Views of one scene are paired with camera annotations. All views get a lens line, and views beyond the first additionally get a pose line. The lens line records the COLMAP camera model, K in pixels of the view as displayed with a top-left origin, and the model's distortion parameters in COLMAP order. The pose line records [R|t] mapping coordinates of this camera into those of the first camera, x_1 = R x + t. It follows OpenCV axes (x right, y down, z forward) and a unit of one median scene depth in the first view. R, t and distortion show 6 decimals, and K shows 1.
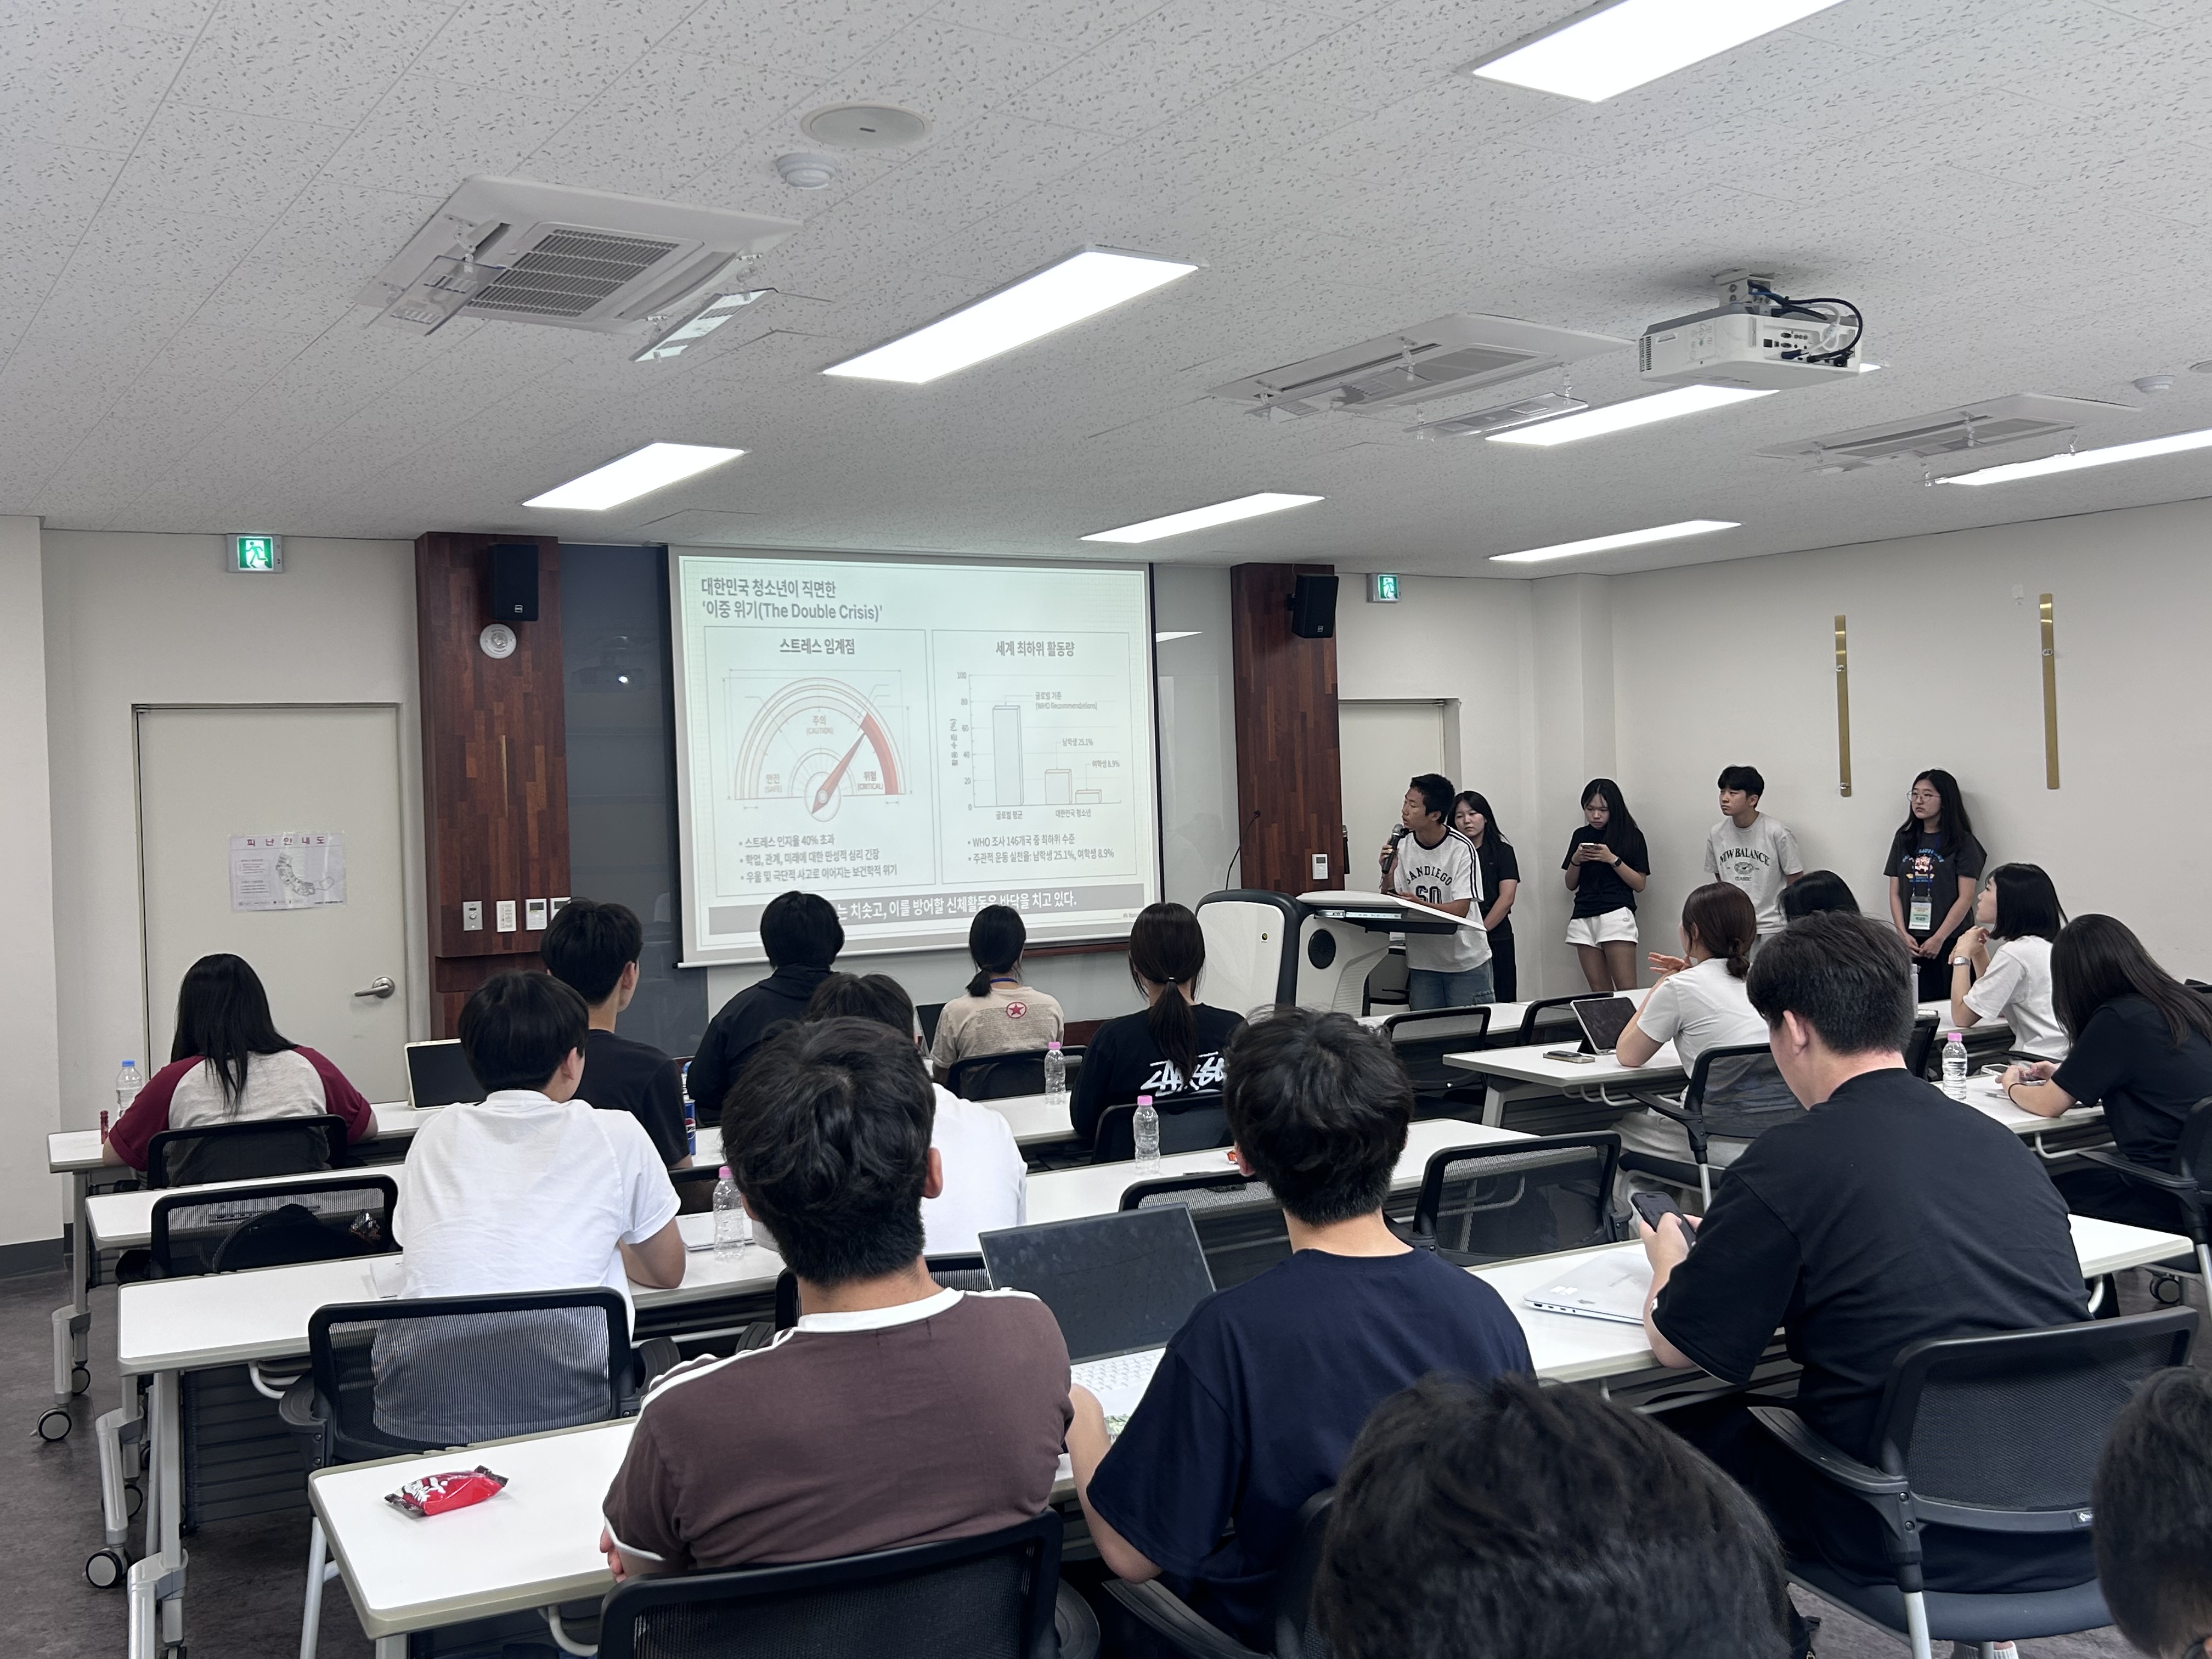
lens RADIAL K [[2073.2, 0, 1100.0], [0, 2073.2, 825.3], [0, 0, 1]] dist [0.007315, 0.000000]
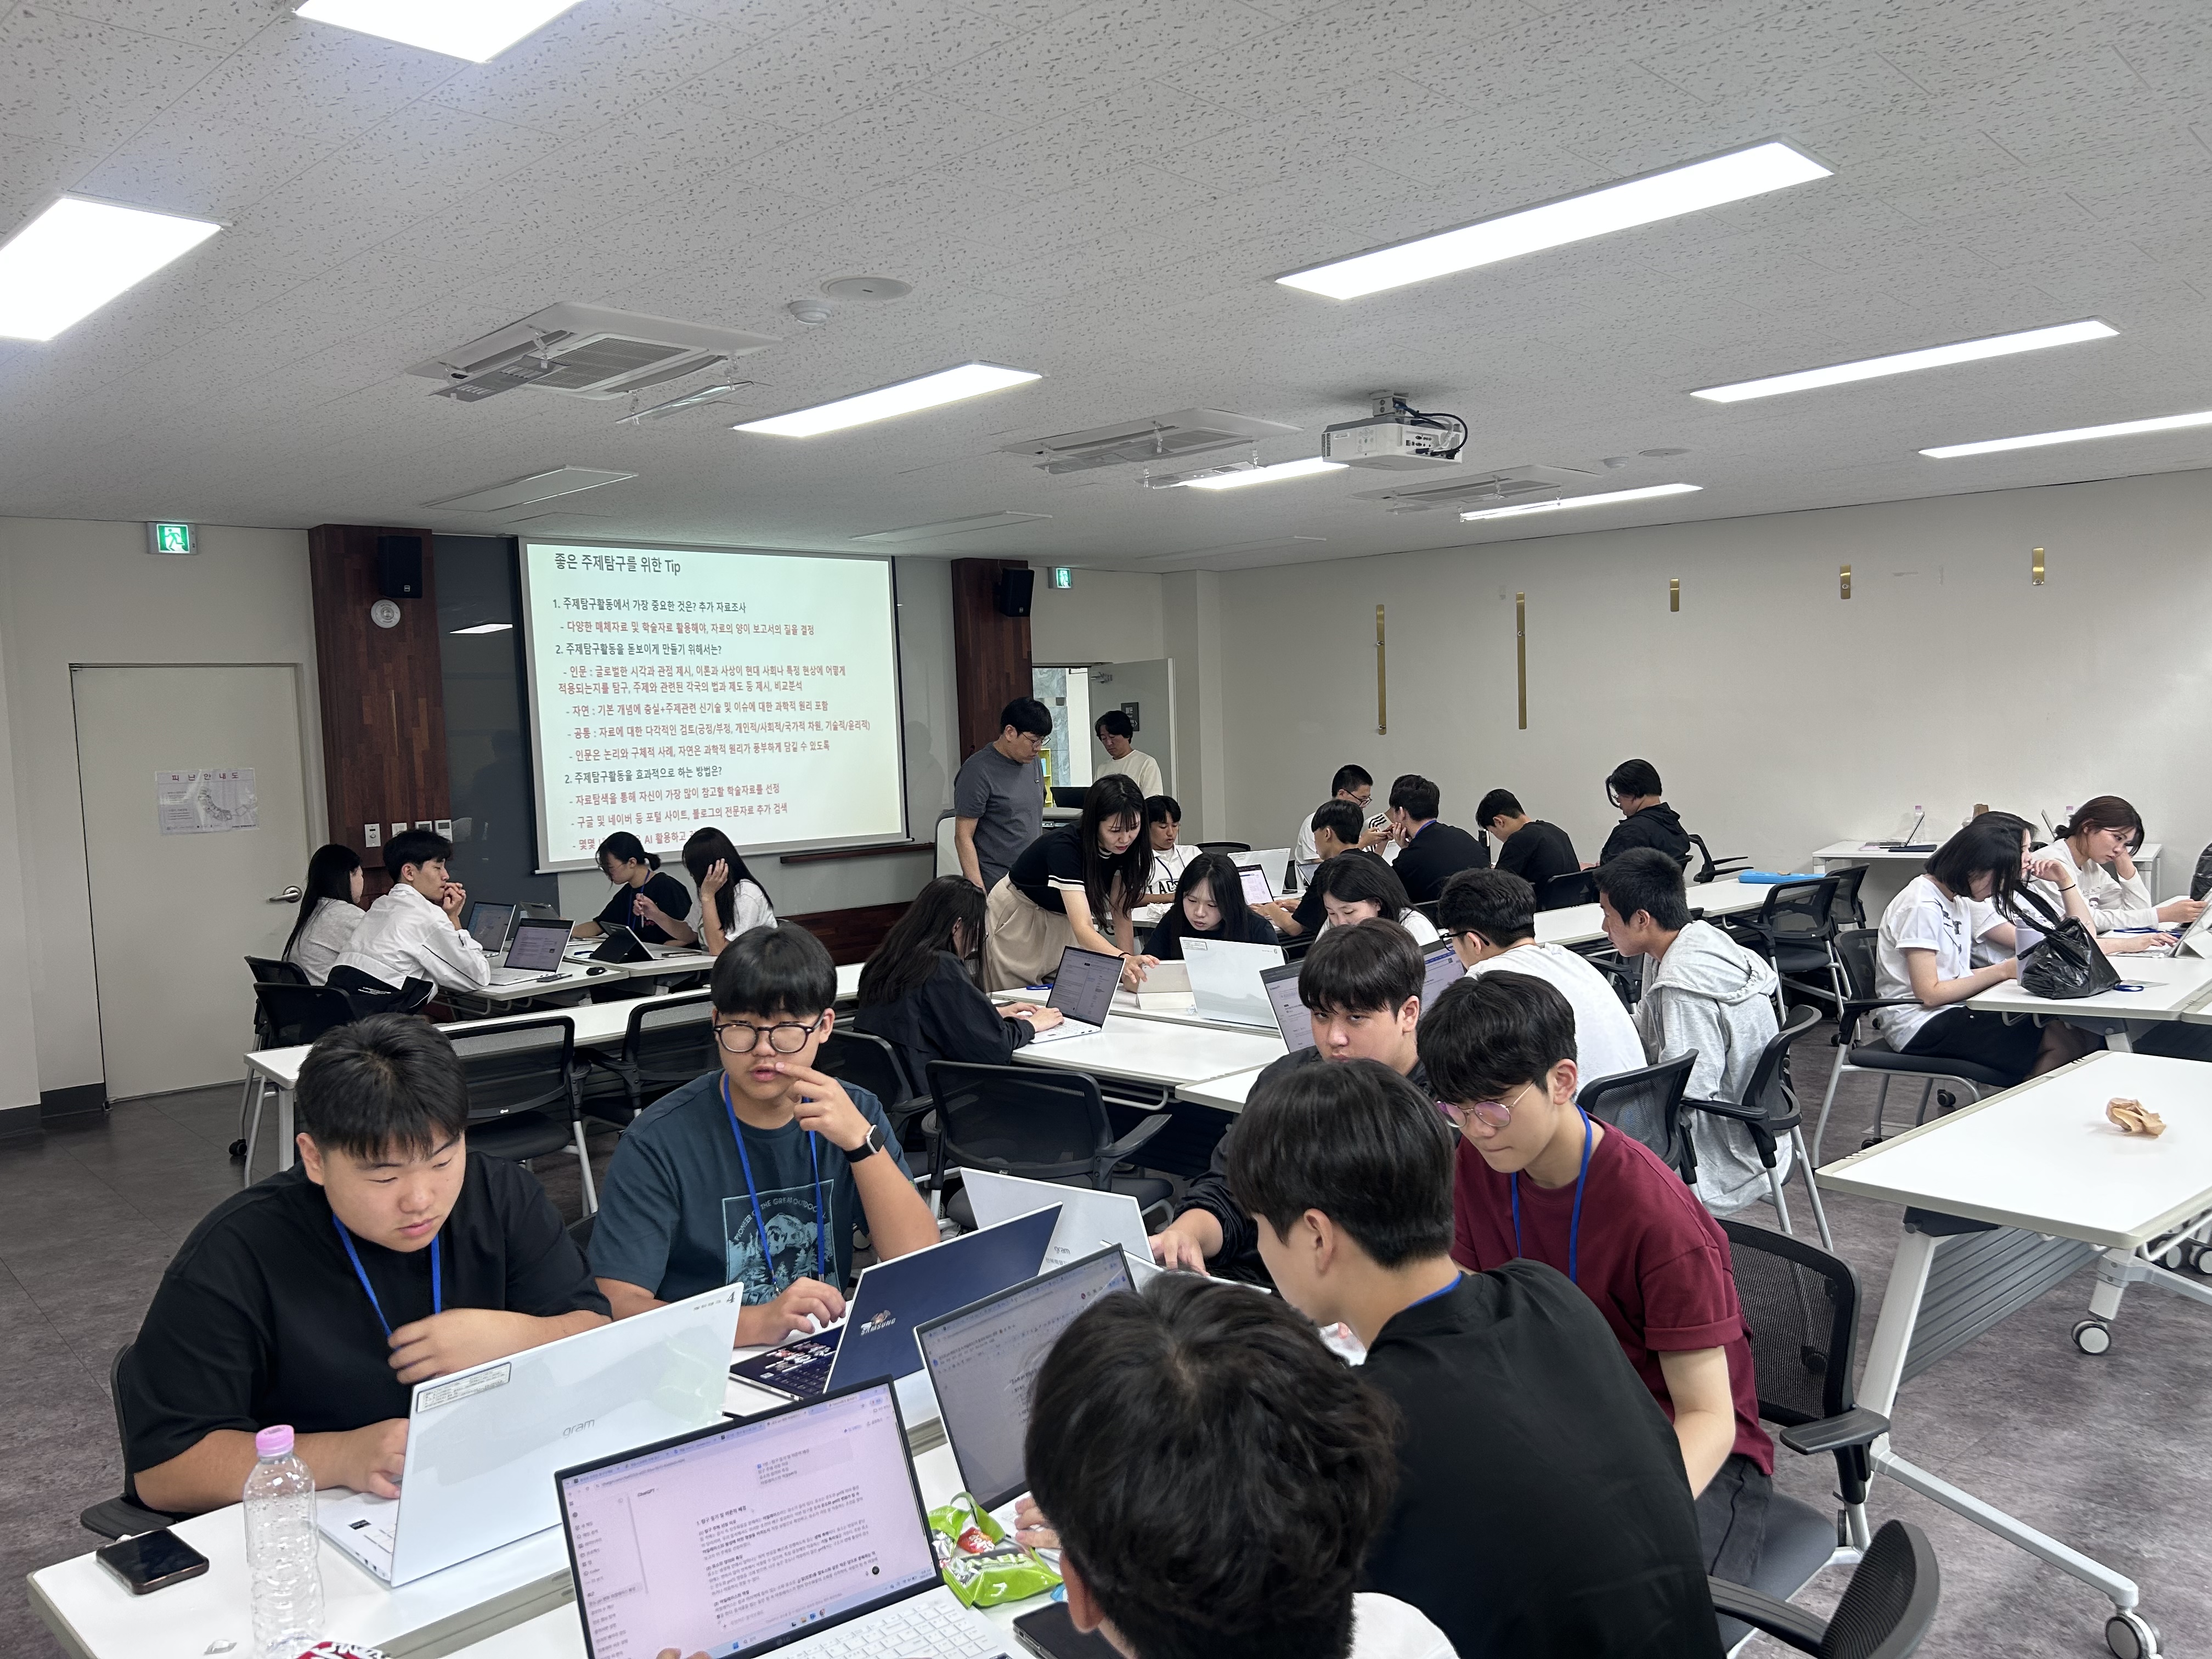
lens RADIAL K [[1694.9, 0, 1117.8], [0, 1694.9, 834.6], [0, 0, 1]] dist [0.022795, 0.016894]
pose [[0.974152, -0.015598, 0.225353, -0.095639], [0.004522, 0.998760, 0.049585, -0.005498], [-0.225847, -0.047285, 0.973015, -0.096532]]
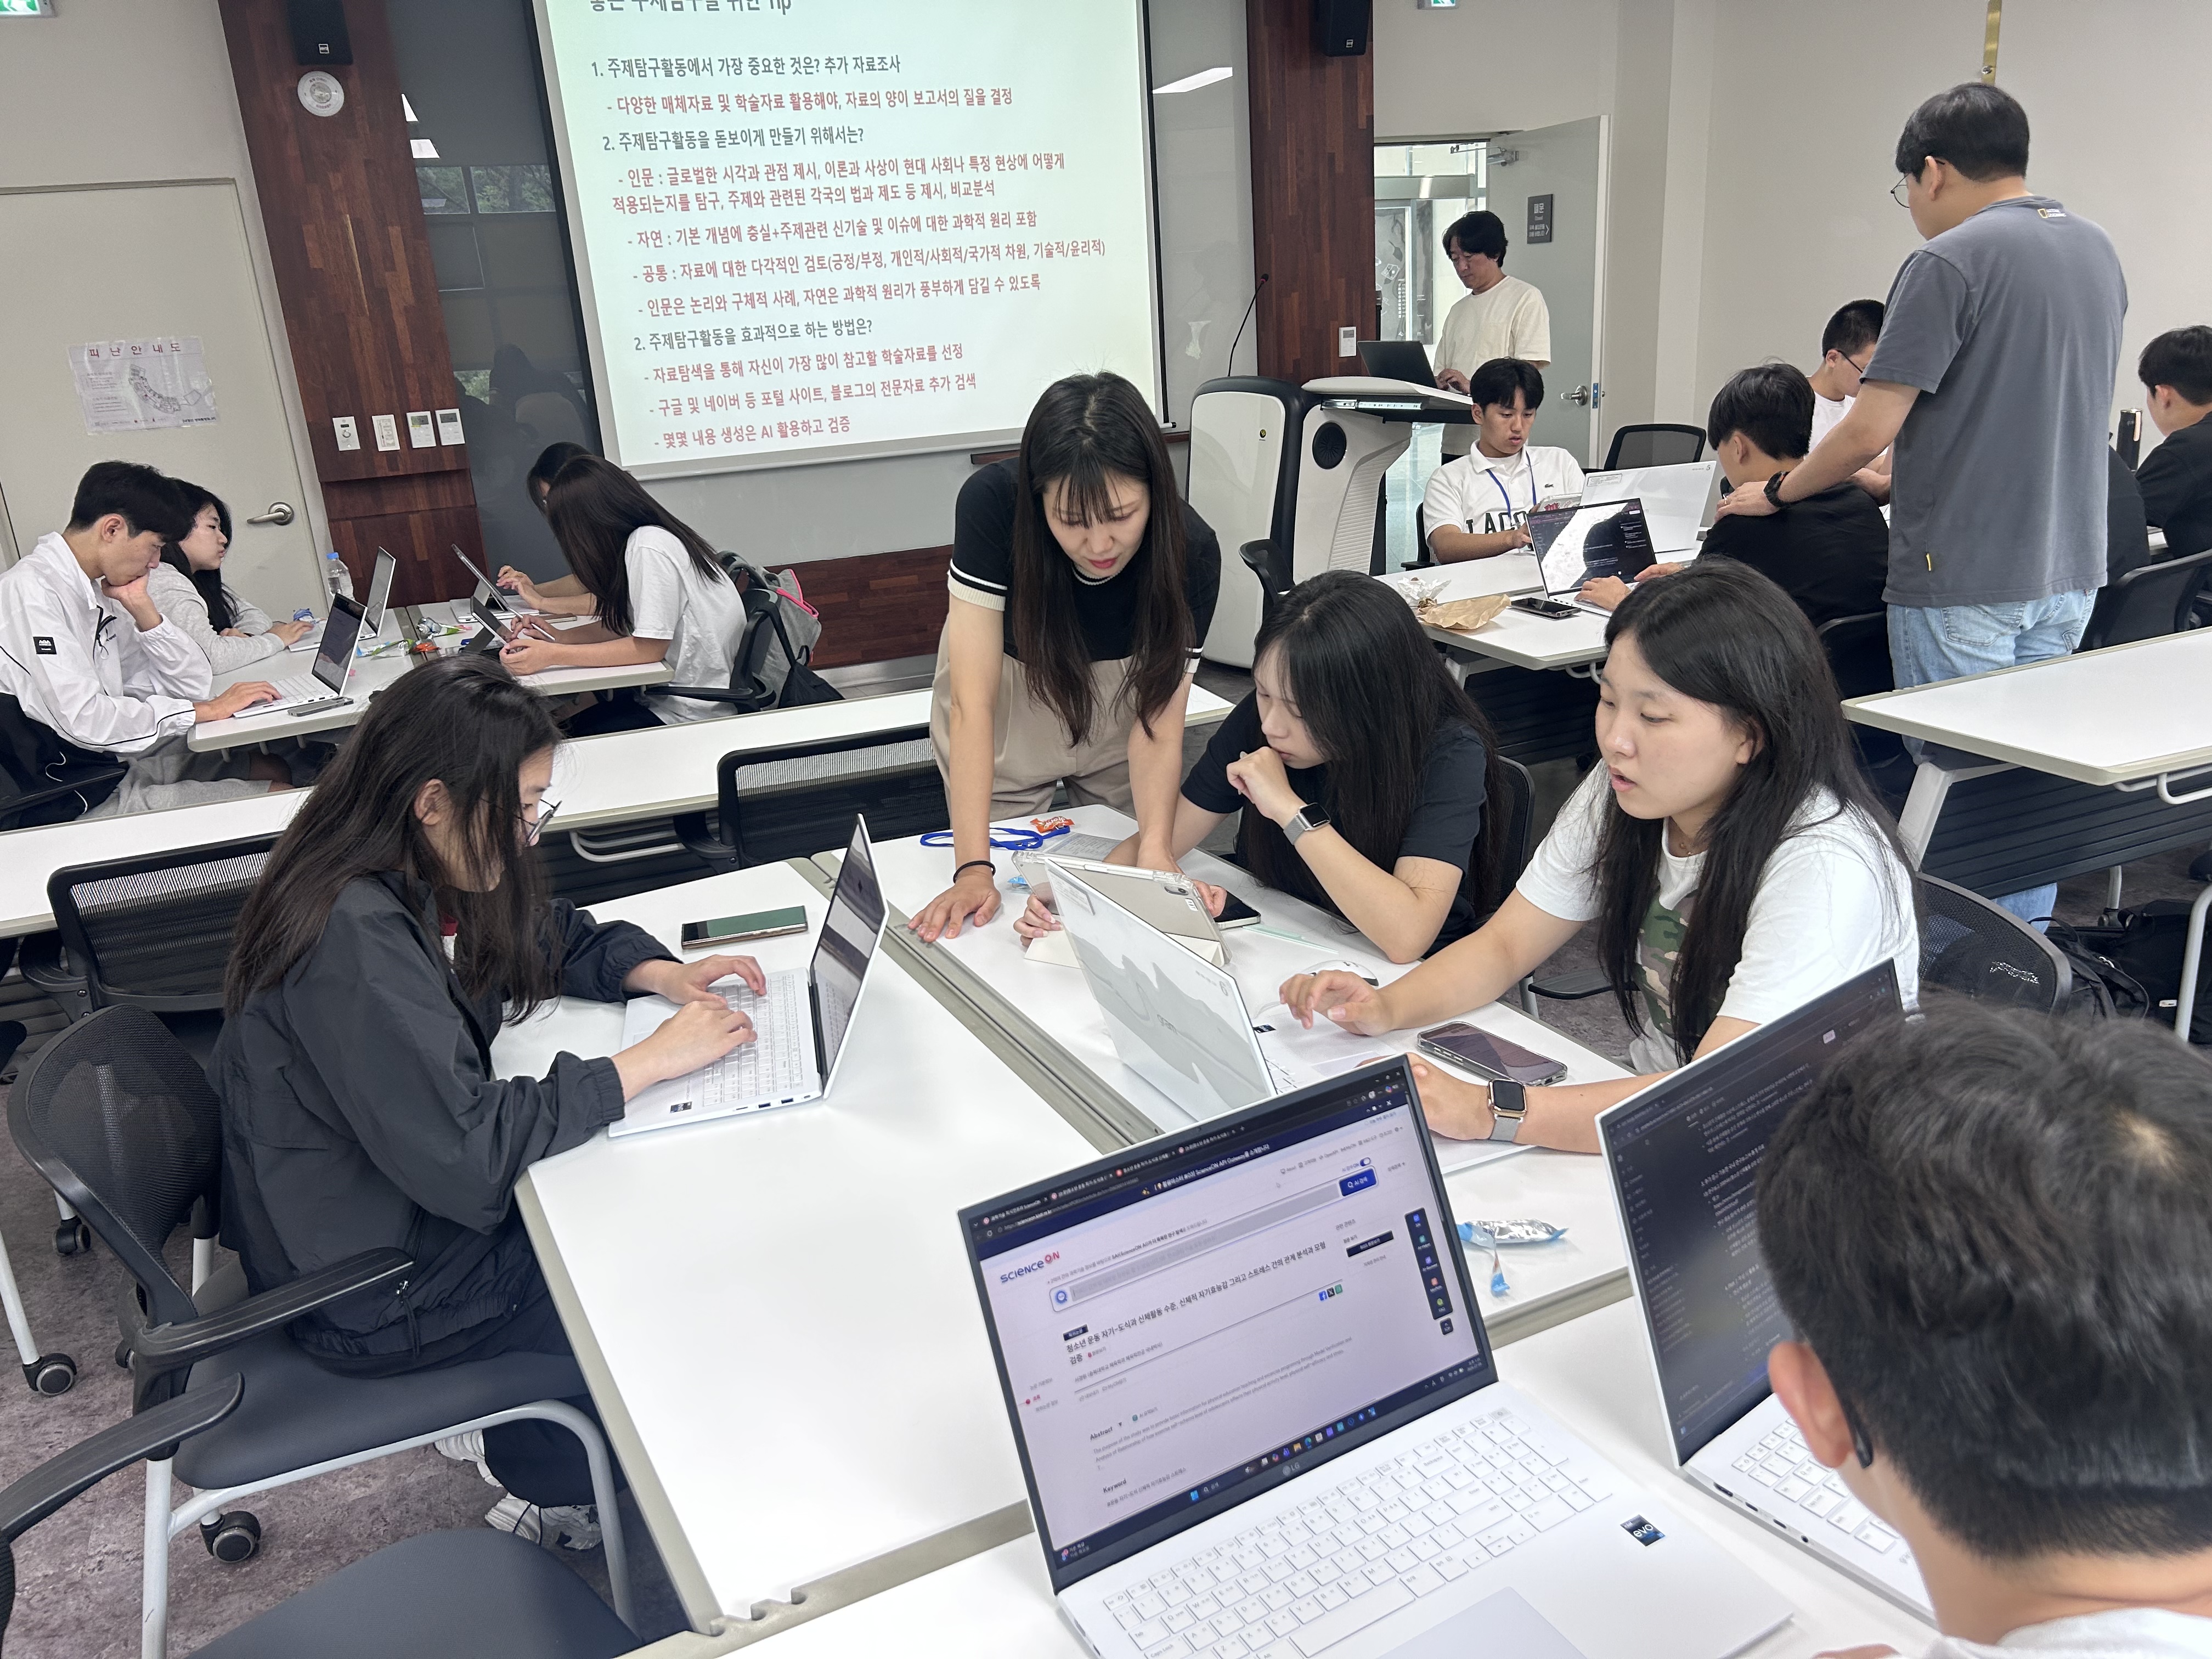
lens RADIAL K [[1694.9, 0, 1105.5], [0, 1694.9, 812.9], [0, 0, 1]] dist [0.022795, 0.016894]
pose [[0.994318, 0.001289, -0.106441, 0.096352], [0.030592, 0.954283, 0.297335, -0.008333], [0.101958, -0.298902, 0.948821, 0.293368]]
